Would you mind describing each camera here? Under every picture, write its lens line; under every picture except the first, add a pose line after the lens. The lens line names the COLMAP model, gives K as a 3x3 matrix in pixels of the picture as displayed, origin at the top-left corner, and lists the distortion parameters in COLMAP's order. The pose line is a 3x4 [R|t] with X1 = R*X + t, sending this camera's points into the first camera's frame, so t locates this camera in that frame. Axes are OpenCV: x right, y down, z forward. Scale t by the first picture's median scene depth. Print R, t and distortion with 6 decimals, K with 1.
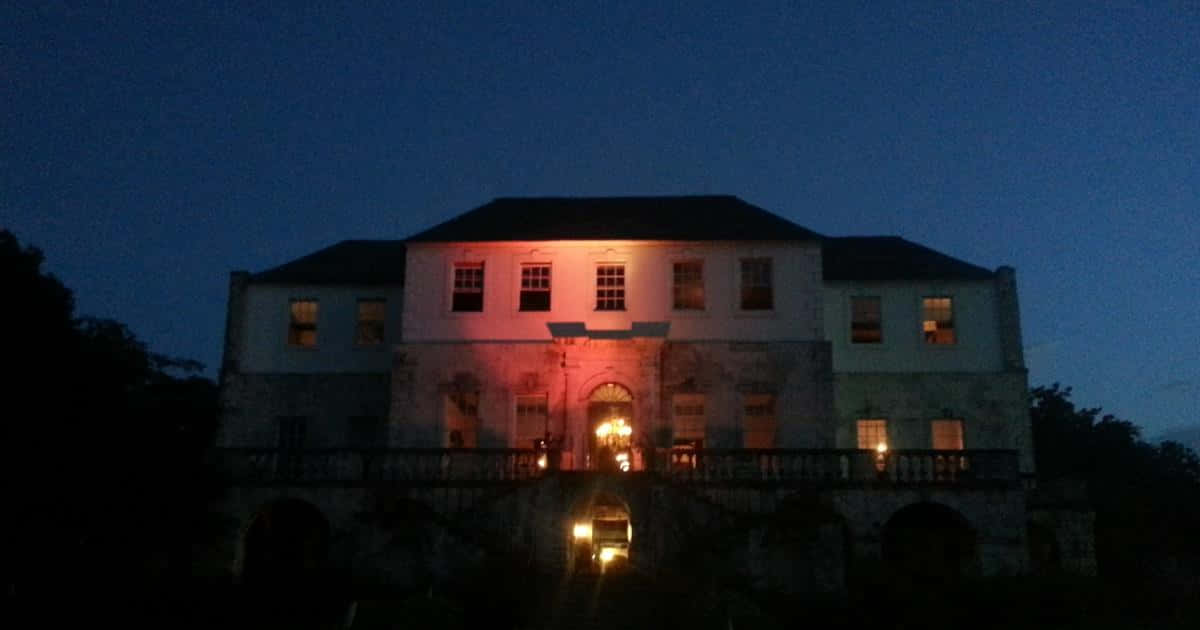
lens RADIAL K [[973.2, 0, 603.5], [0, 973.2, 391.6], [0, 0, 1]] dist [0.068370, -0.001261]
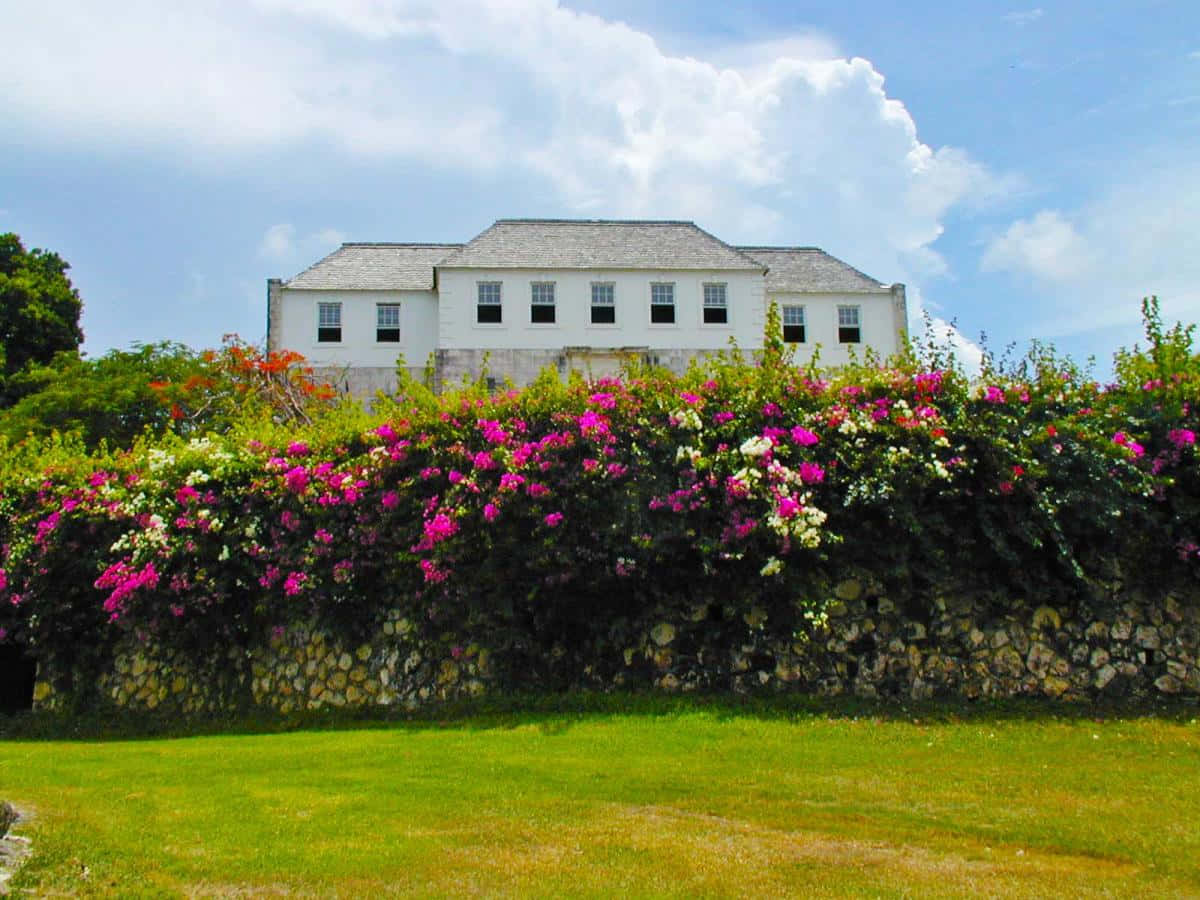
lens RADIAL K [[1452.0, 0, 598.9], [0, 1452.0, 449.0], [0, 0, 1]] dist [-0.130406, 0.011243]
pose [[0.988844, -0.011102, 0.148542, -0.256133], [-0.004499, 0.994537, 0.104286, -0.106461], [-0.148888, -0.103790, 0.983392, -0.799796]]
